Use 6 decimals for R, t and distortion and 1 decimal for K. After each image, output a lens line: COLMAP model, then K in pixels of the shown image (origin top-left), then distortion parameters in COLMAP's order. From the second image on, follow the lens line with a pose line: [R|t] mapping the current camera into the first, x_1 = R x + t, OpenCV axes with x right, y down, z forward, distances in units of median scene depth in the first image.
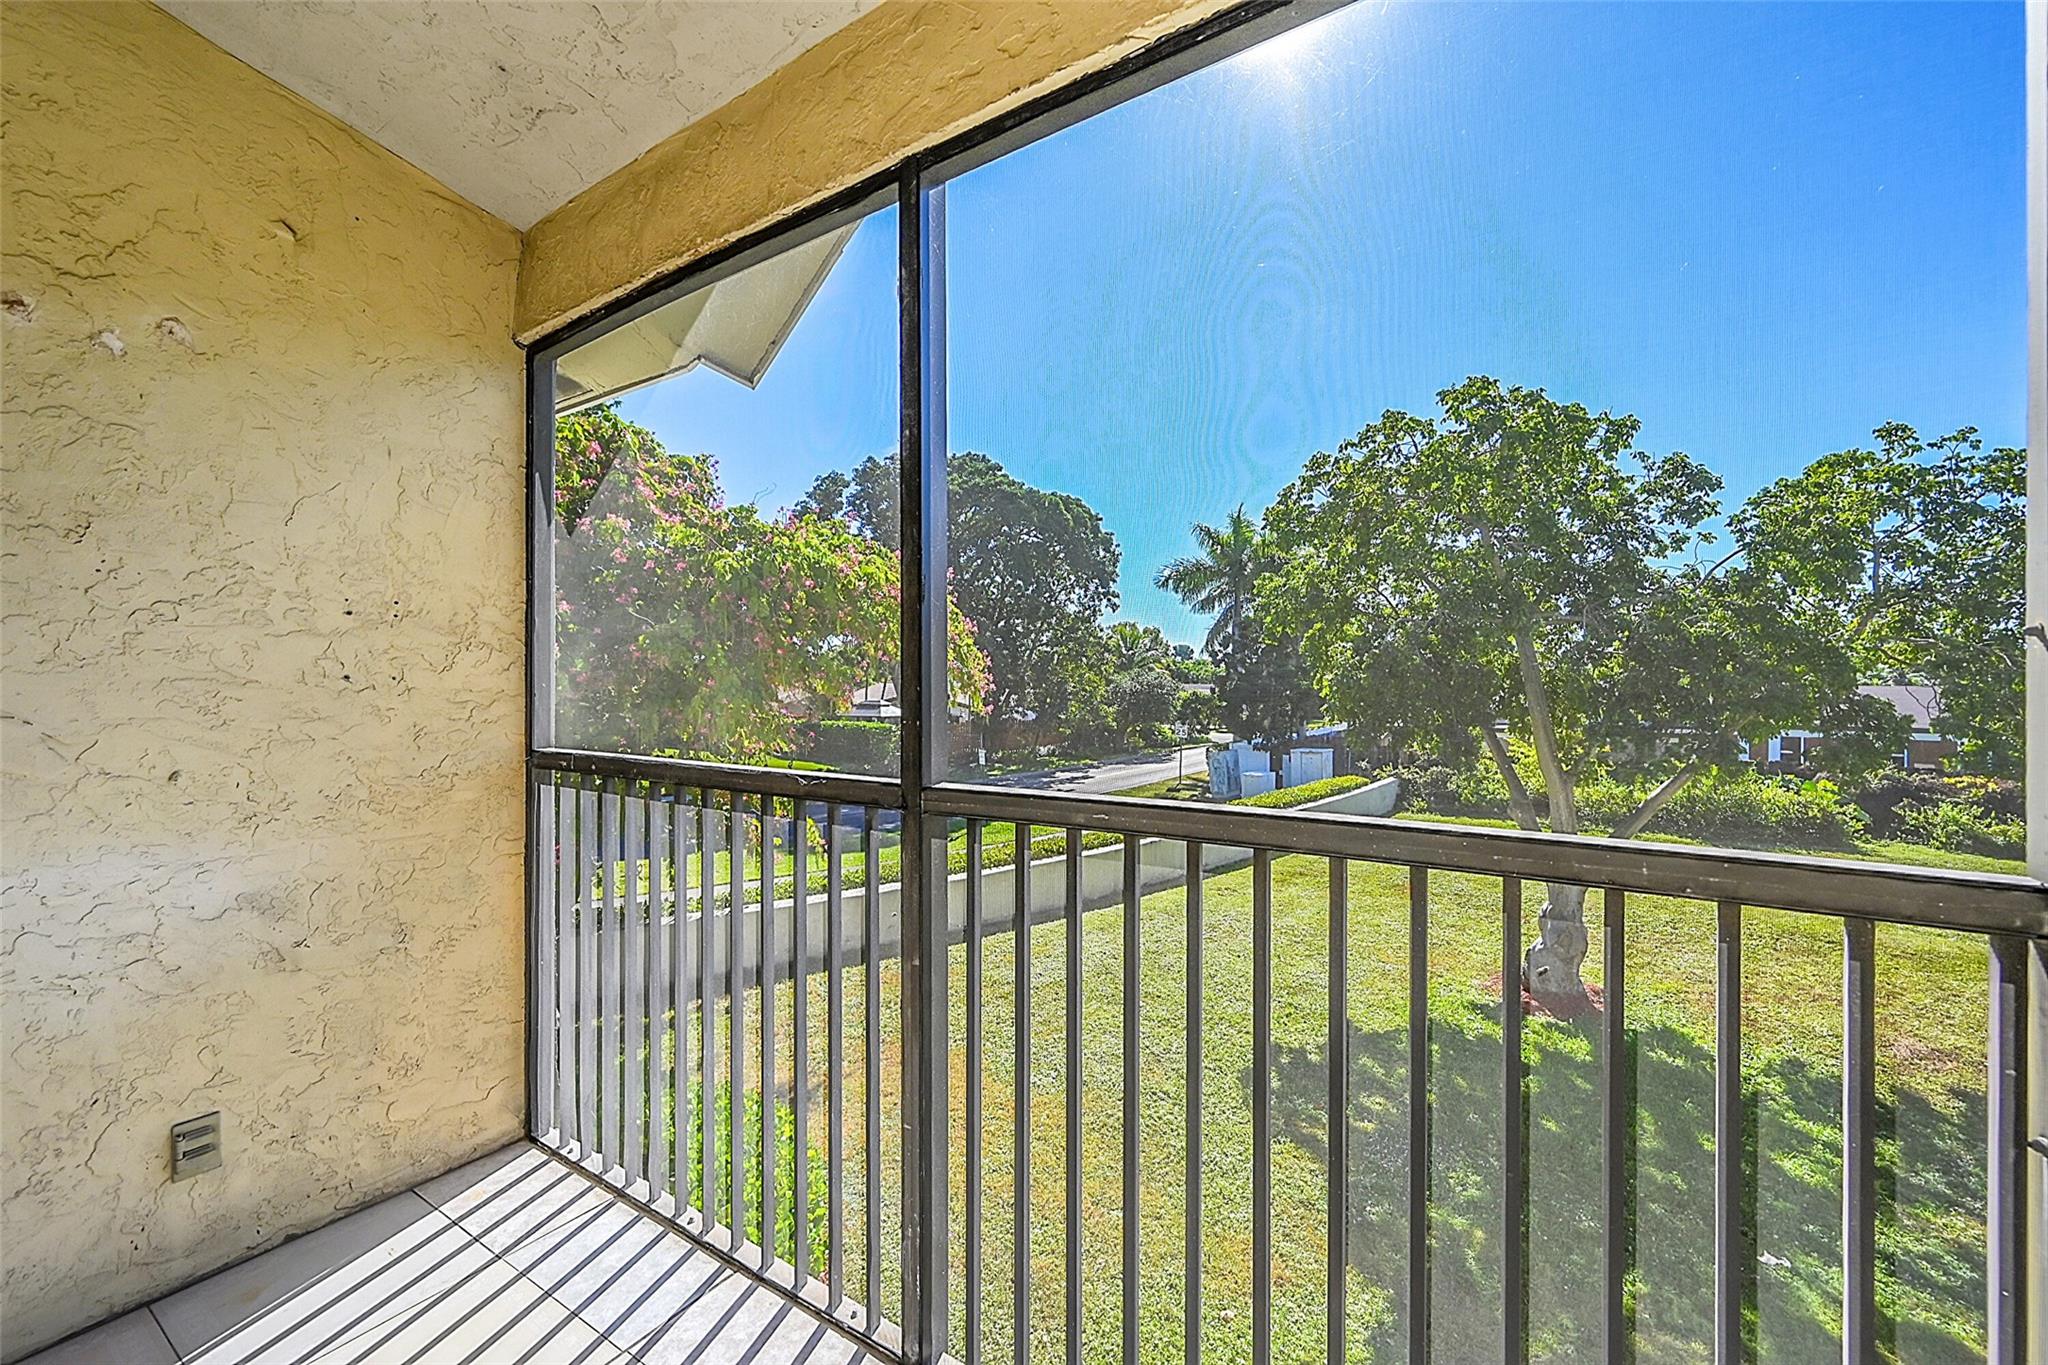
lens RADIAL K [[825.2, 0, 1024.0], [0, 825.2, 682.5], [0, 0, 1]] dist [0.001668, 0.000261]
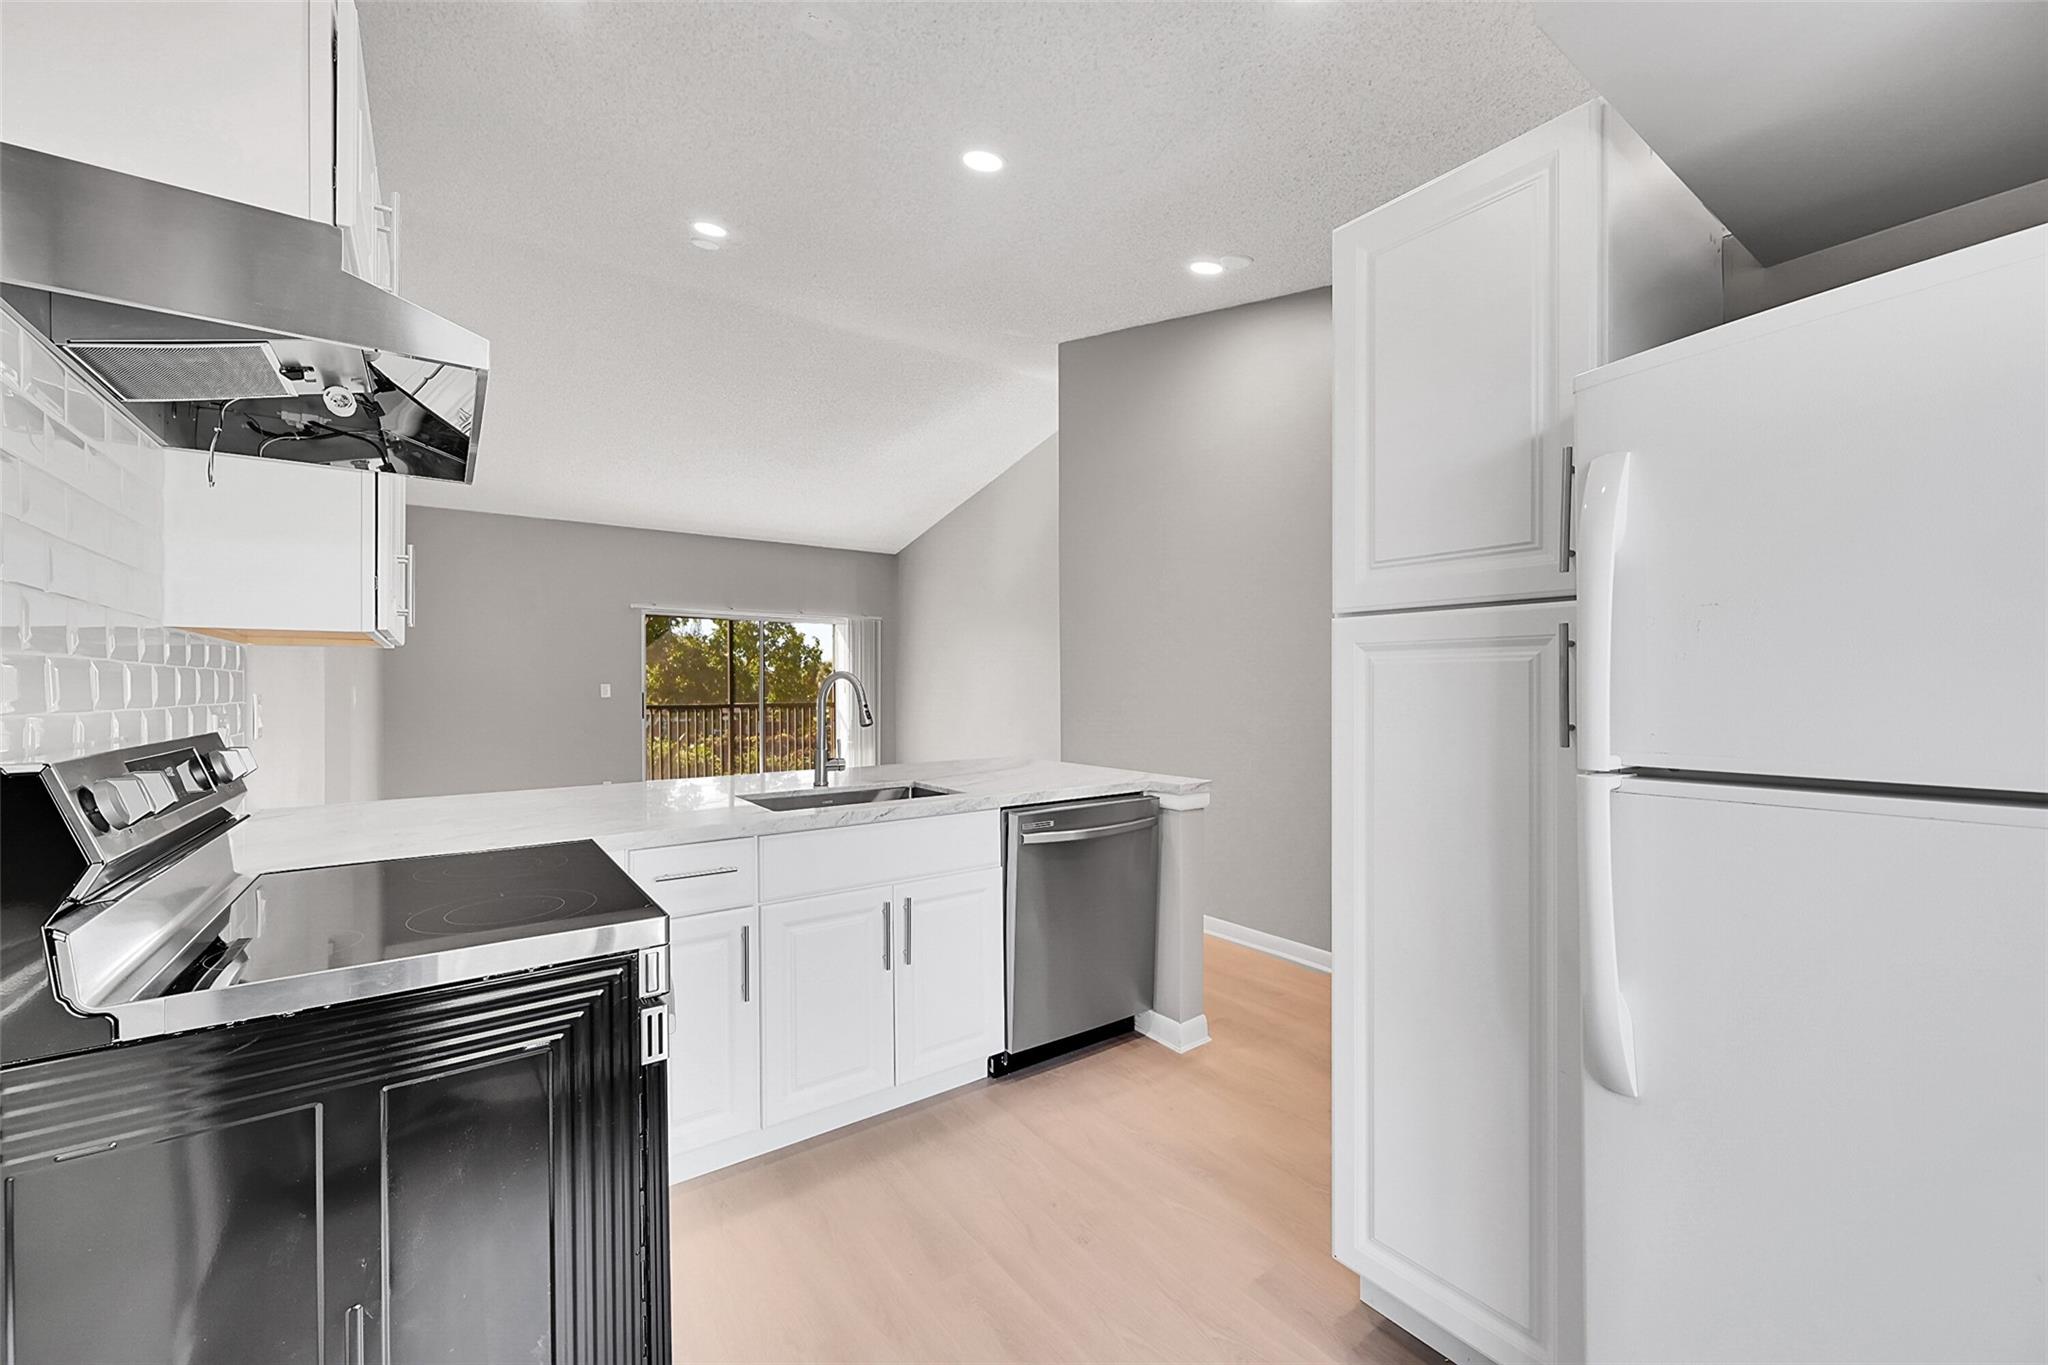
lens RADIAL K [[805.9, 0, 998.7], [0, 805.9, 682.3], [0, 0, 1]] dist [-0.000060, 0.000011]
pose [[0.385783, 0.006934, 0.922563, -0.914474], [0.000248, 0.999971, -0.007620, -0.001035], [-0.922589, 0.003168, 0.385770, -0.608132]]
